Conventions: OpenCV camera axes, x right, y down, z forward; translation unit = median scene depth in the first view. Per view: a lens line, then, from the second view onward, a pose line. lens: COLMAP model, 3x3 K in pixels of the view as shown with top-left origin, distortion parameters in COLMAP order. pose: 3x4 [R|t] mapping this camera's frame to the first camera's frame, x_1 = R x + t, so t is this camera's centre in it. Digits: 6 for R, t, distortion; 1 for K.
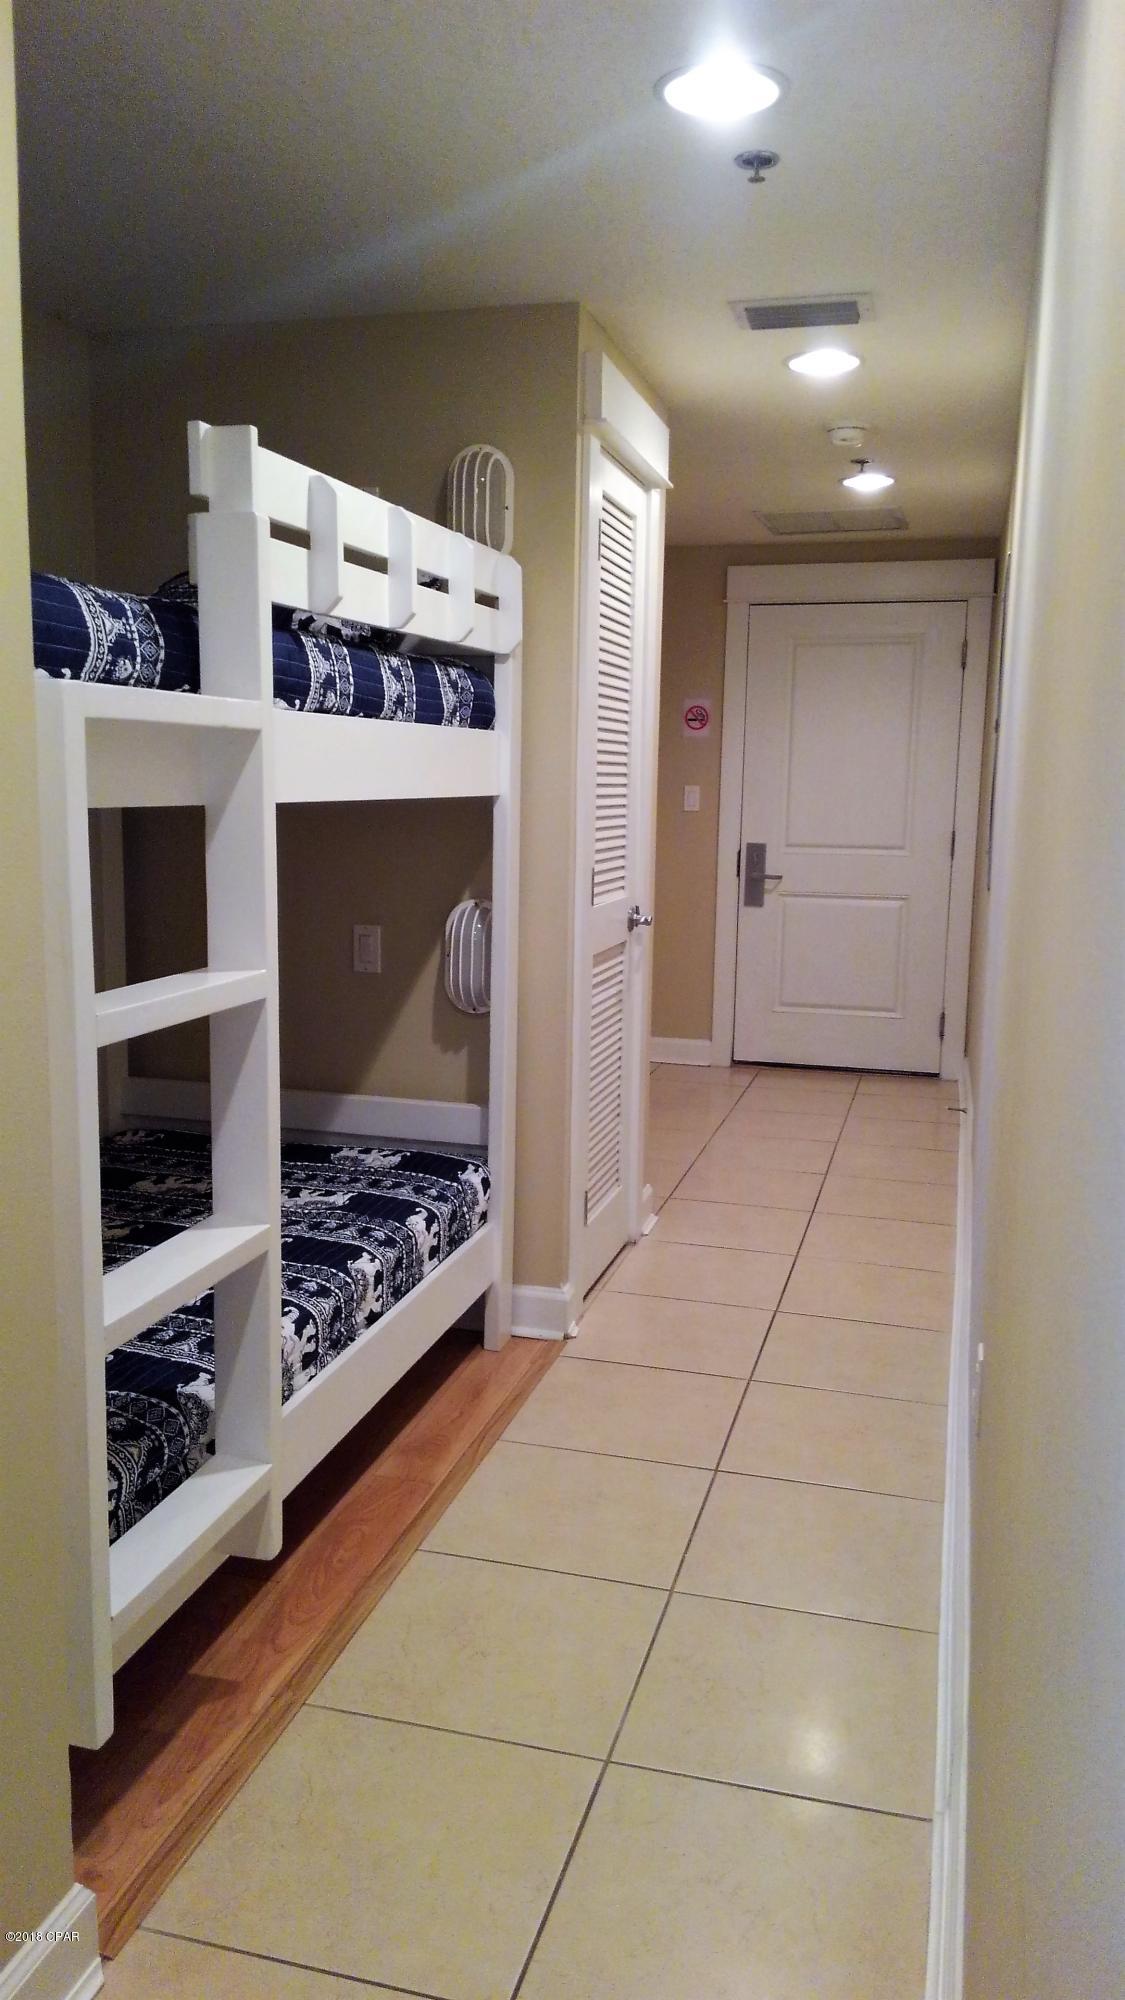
lens RADIAL K [[1503.3, 0, 556.7], [0, 1503.3, 1004.6], [0, 0, 1]] dist [0.097773, -0.154851]
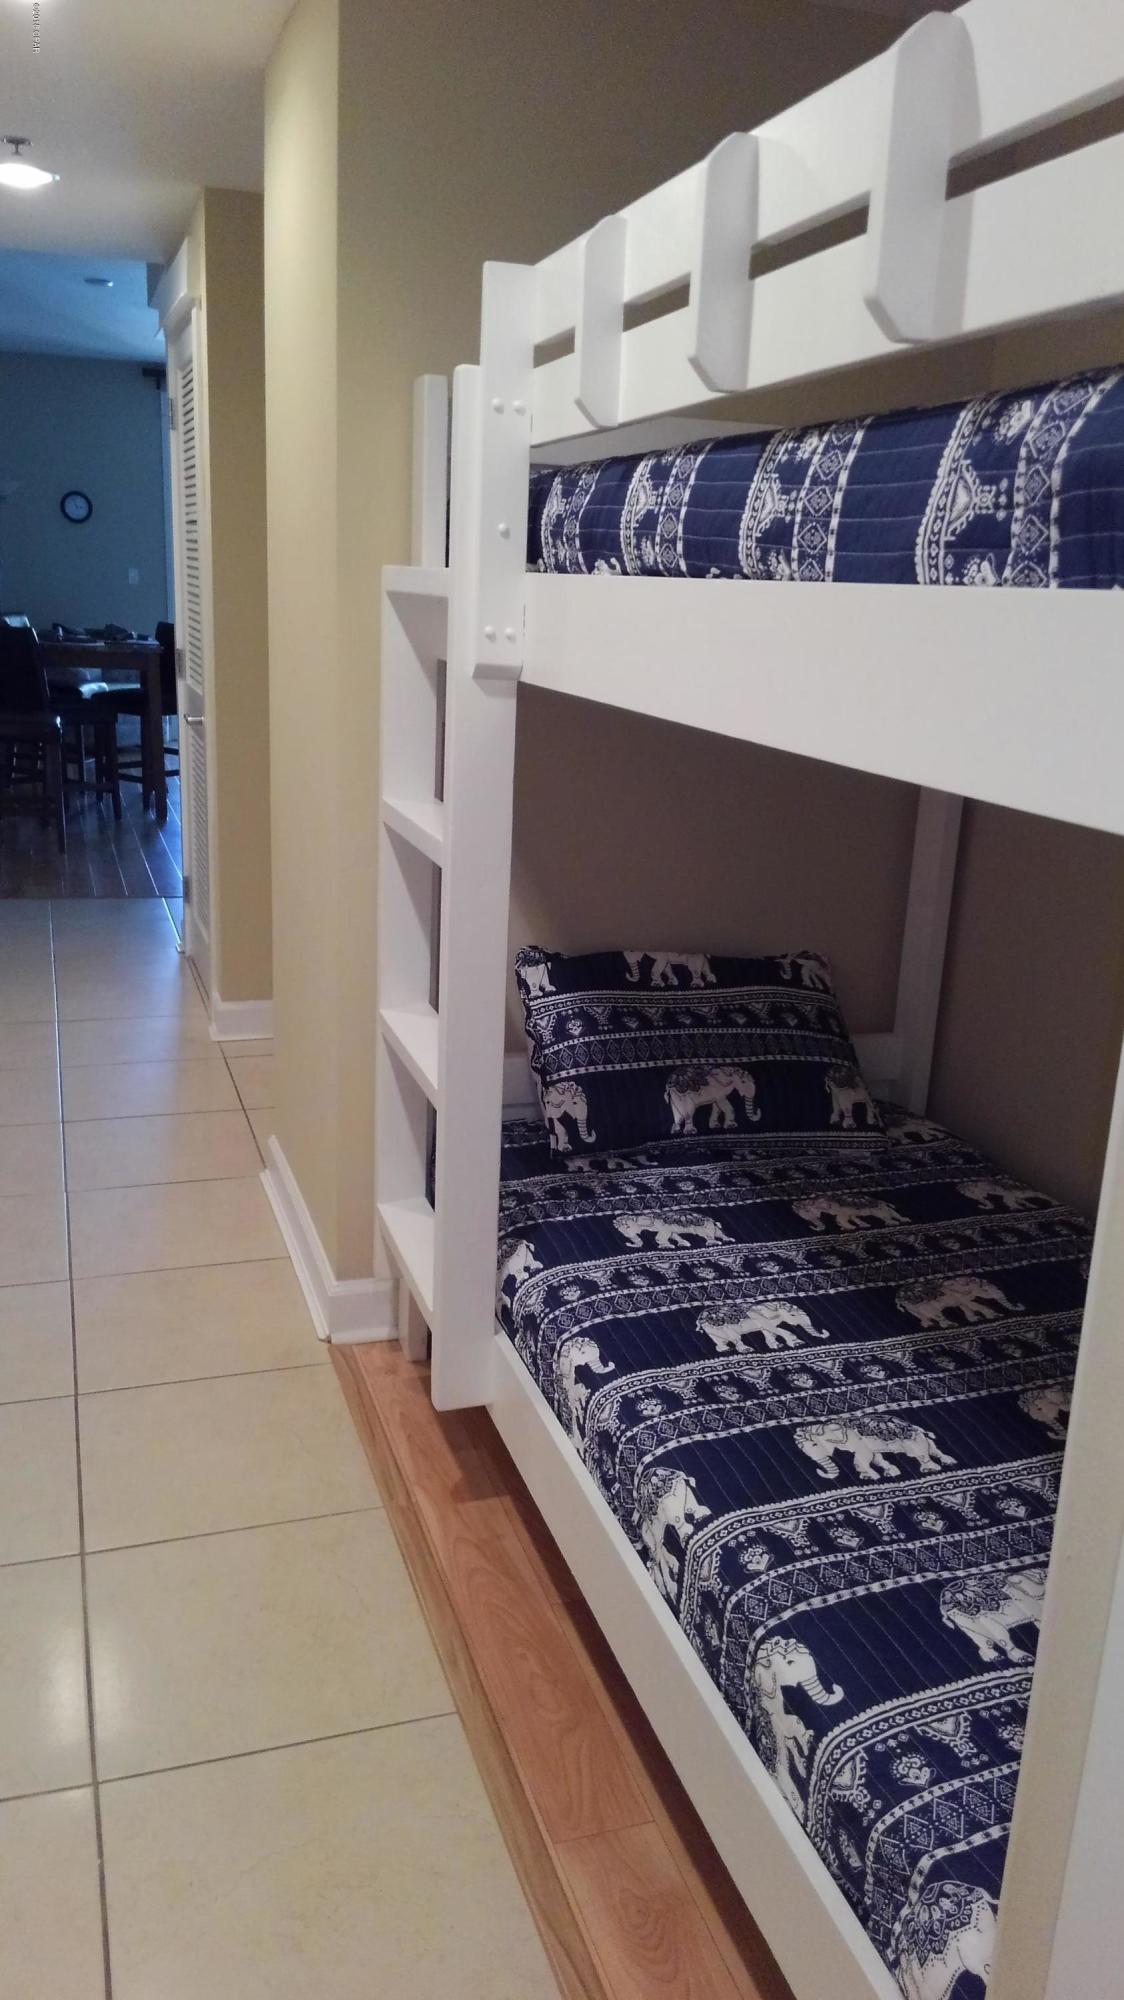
lens RADIAL K [[1503.3, 0, 553.7], [0, 1503.3, 991.2], [0, 0, 1]] dist [0.097773, -0.154851]
pose [[-0.829334, 0.096589, -0.550341, 0.254751], [-0.141724, 0.916373, 0.374400, -0.259541], [0.540480, 0.388499, -0.746290, 1.495355]]
